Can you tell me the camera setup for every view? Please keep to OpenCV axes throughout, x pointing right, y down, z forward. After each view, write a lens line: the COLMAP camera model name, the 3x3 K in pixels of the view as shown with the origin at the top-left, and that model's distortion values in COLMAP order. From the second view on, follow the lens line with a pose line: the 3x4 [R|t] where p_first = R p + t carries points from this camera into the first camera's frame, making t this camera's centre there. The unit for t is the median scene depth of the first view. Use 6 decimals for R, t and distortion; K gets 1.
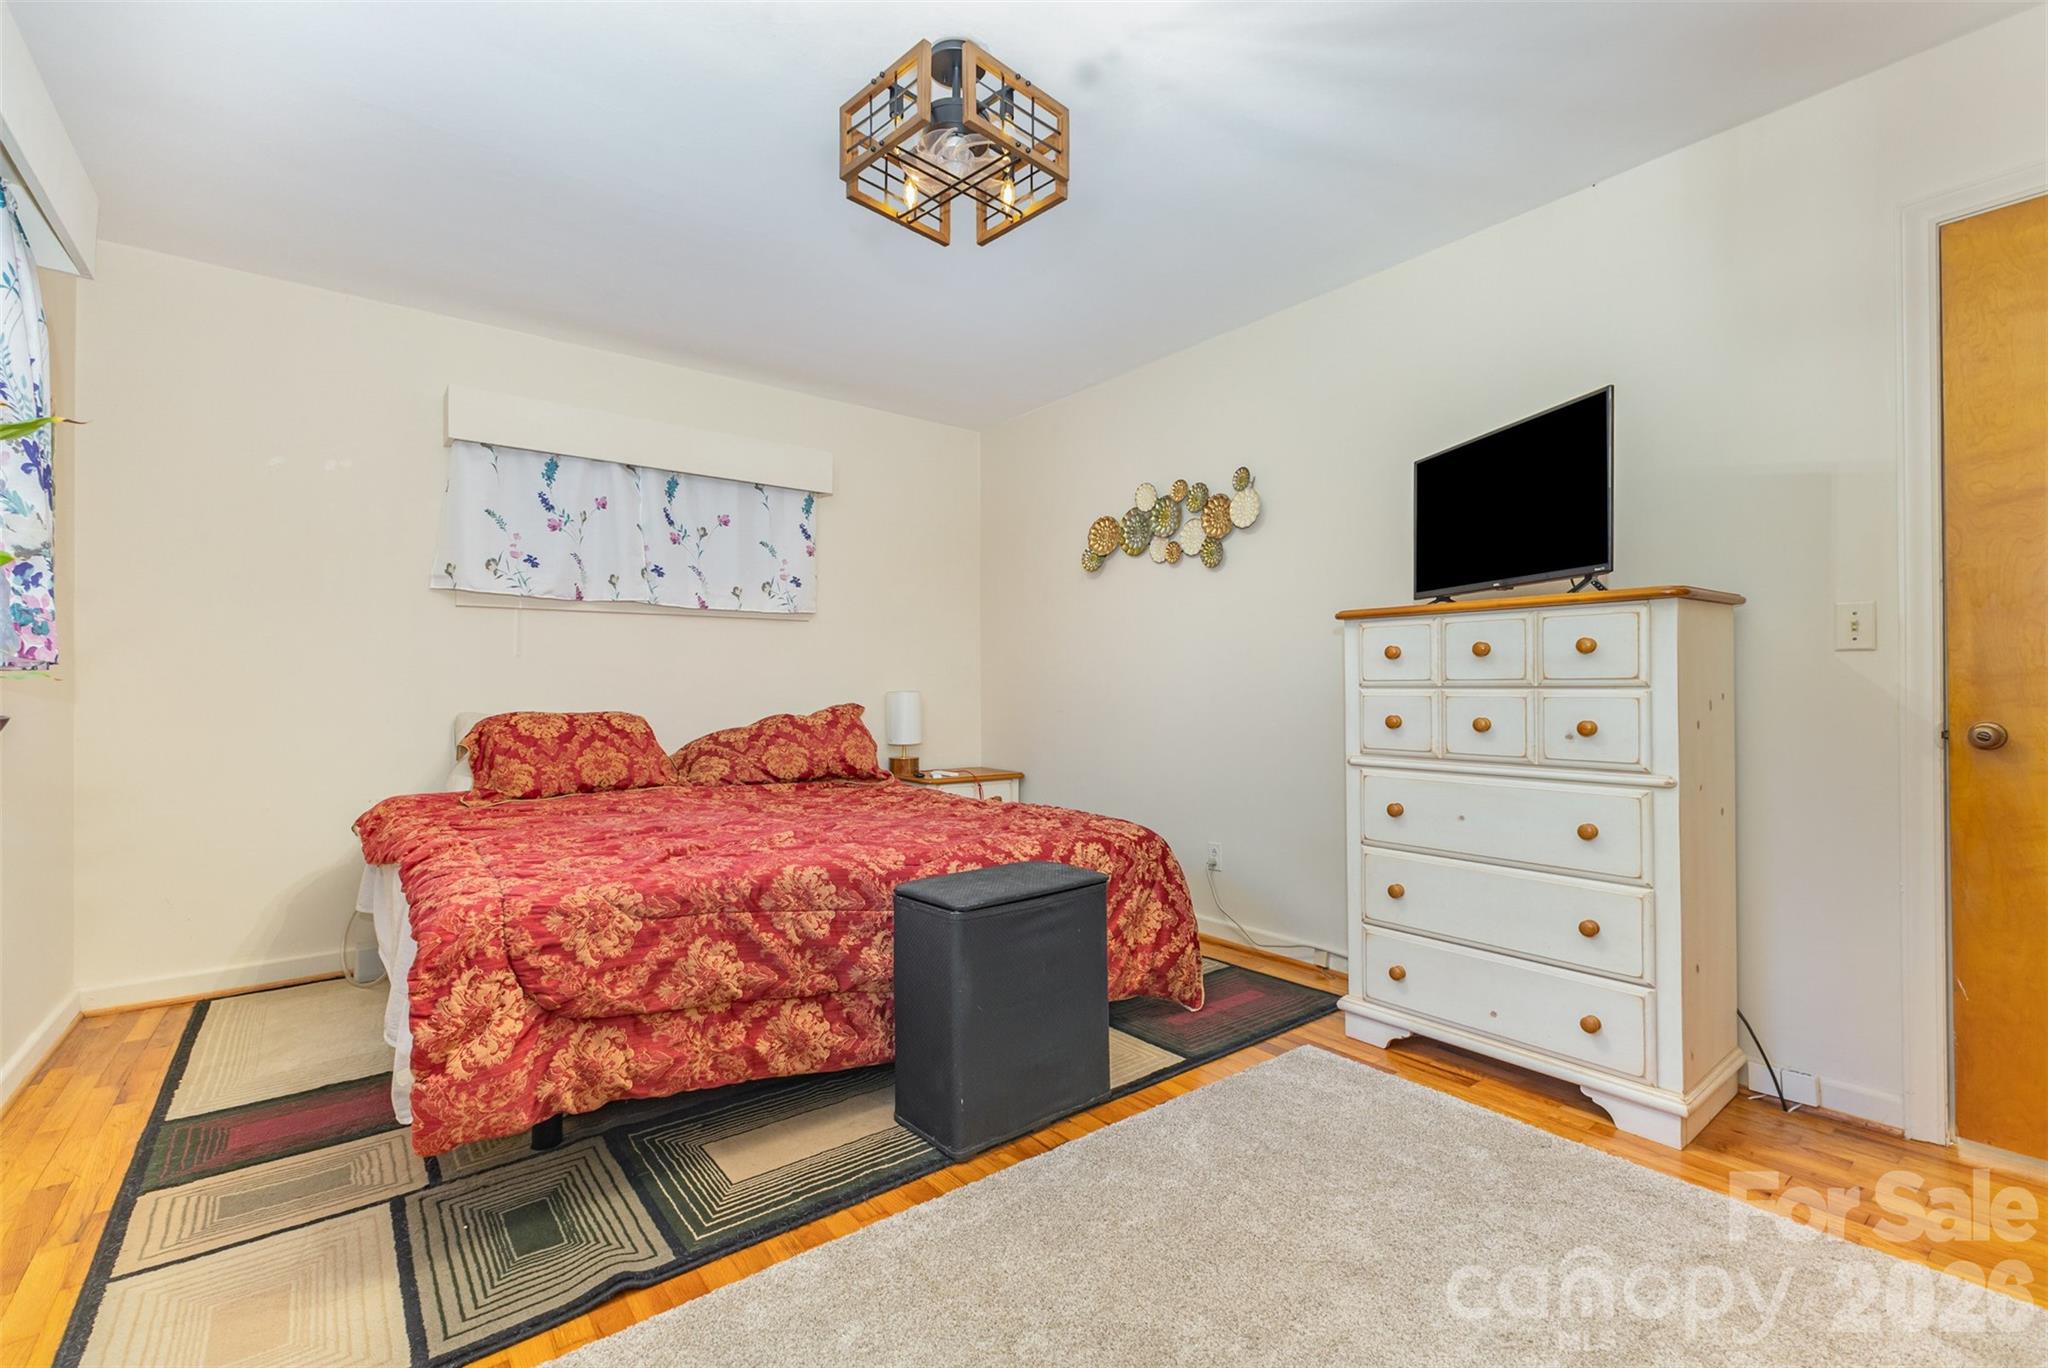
lens RADIAL K [[881.8, 0, 1028.8], [0, 881.8, 685.6], [0, 0, 1]] dist [0.009243, 0.000244]
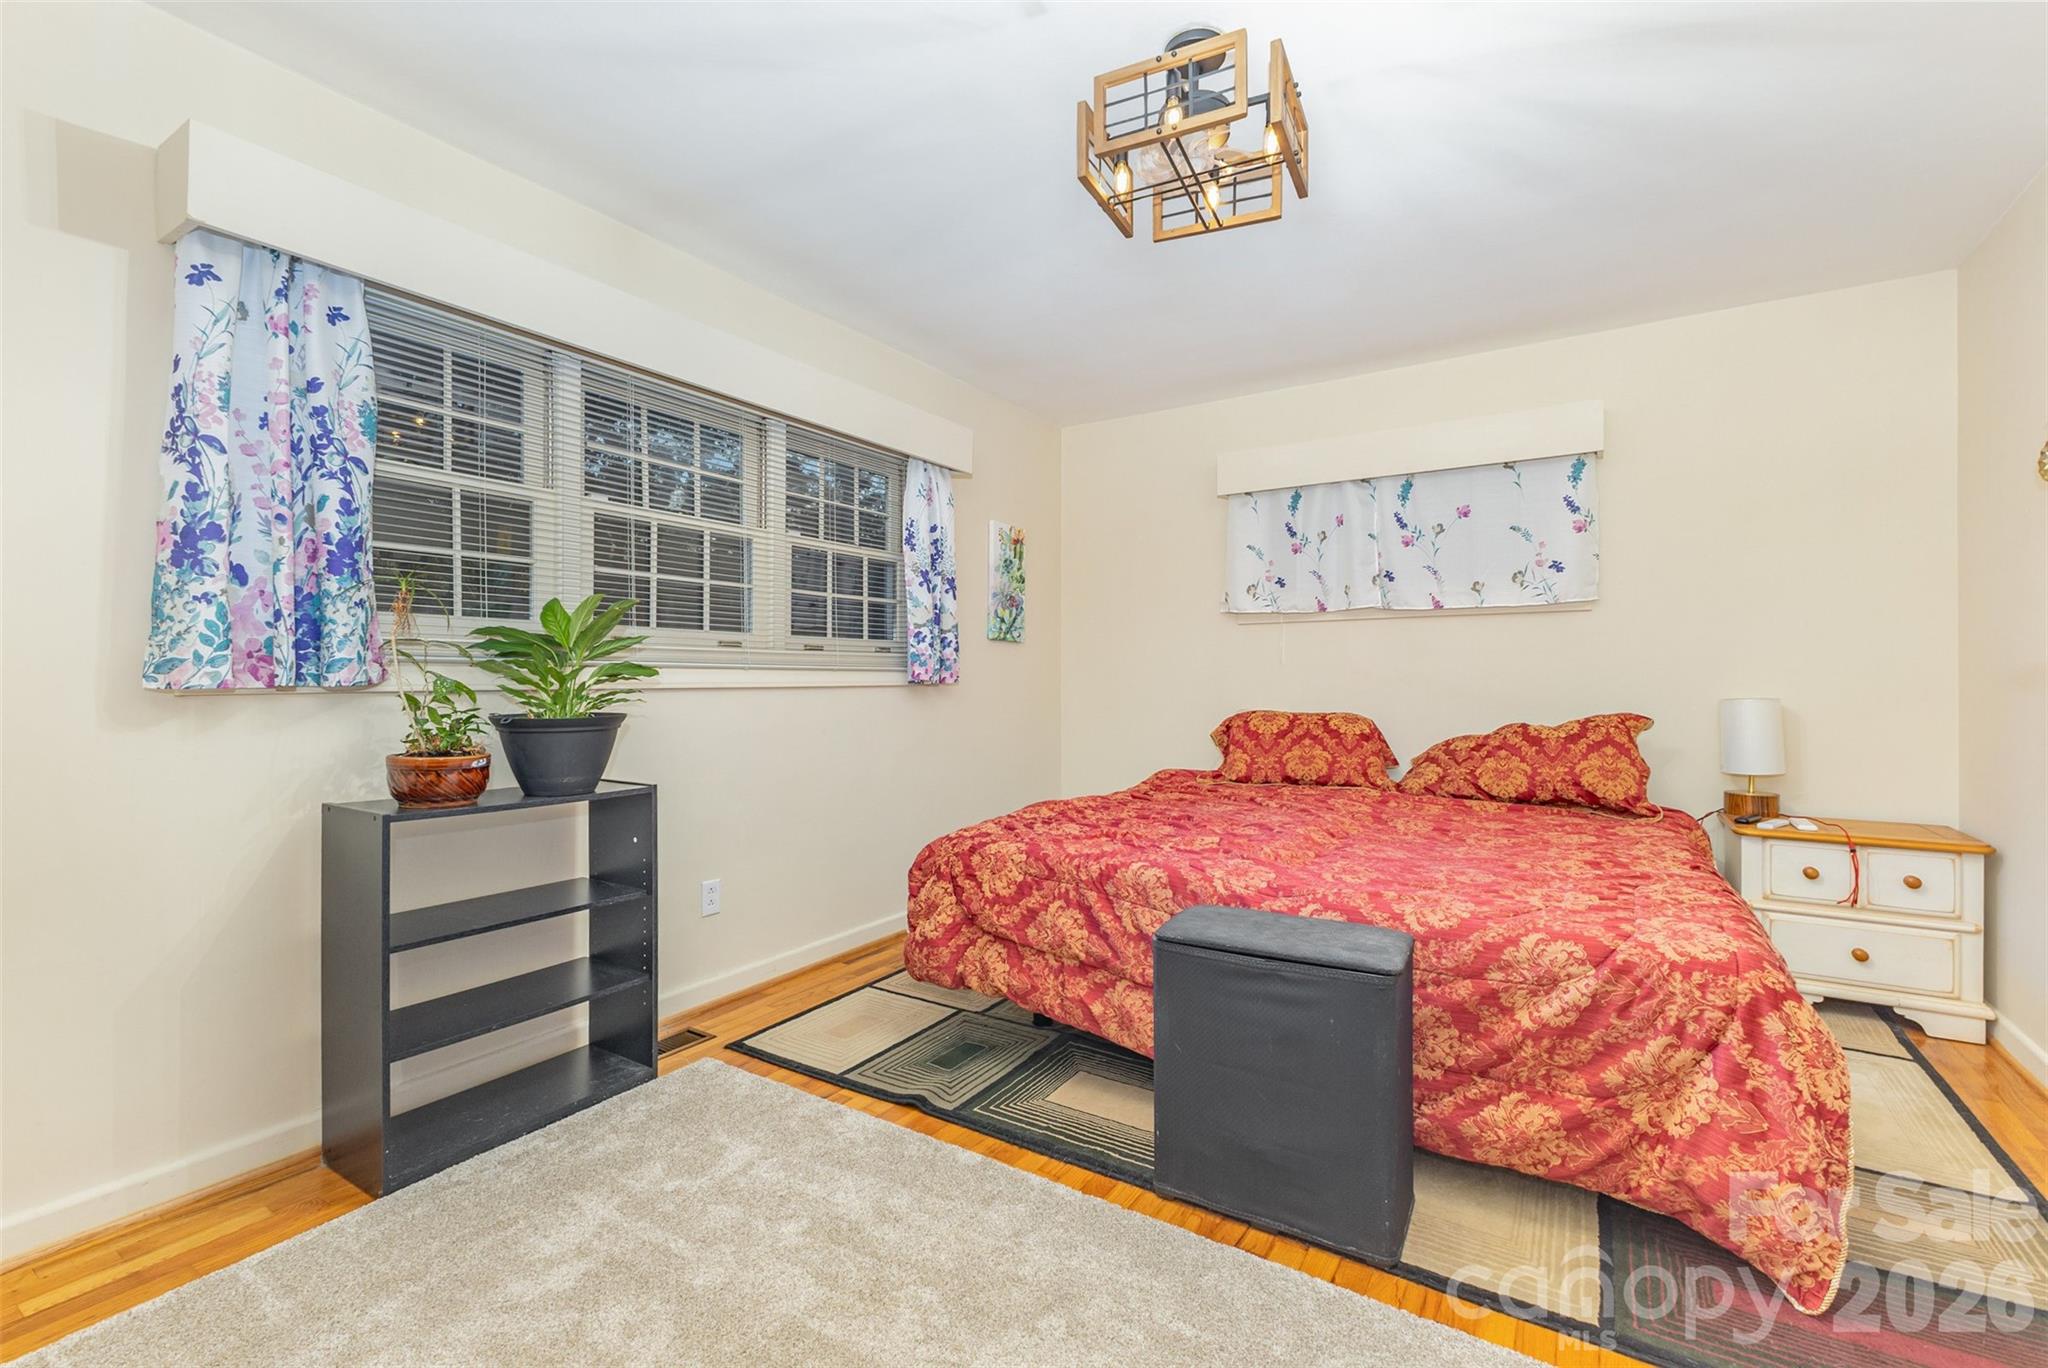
lens RADIAL K [[881.8, 0, 1037.7], [0, 881.8, 678.9], [0, 0, 1]] dist [0.009243, 0.000244]
pose [[0.336573, 0.005342, -0.941642, 0.735154], [0.004152, 0.999966, 0.007157, -0.037204], [0.941648, -0.006318, 0.336539, 0.502958]]
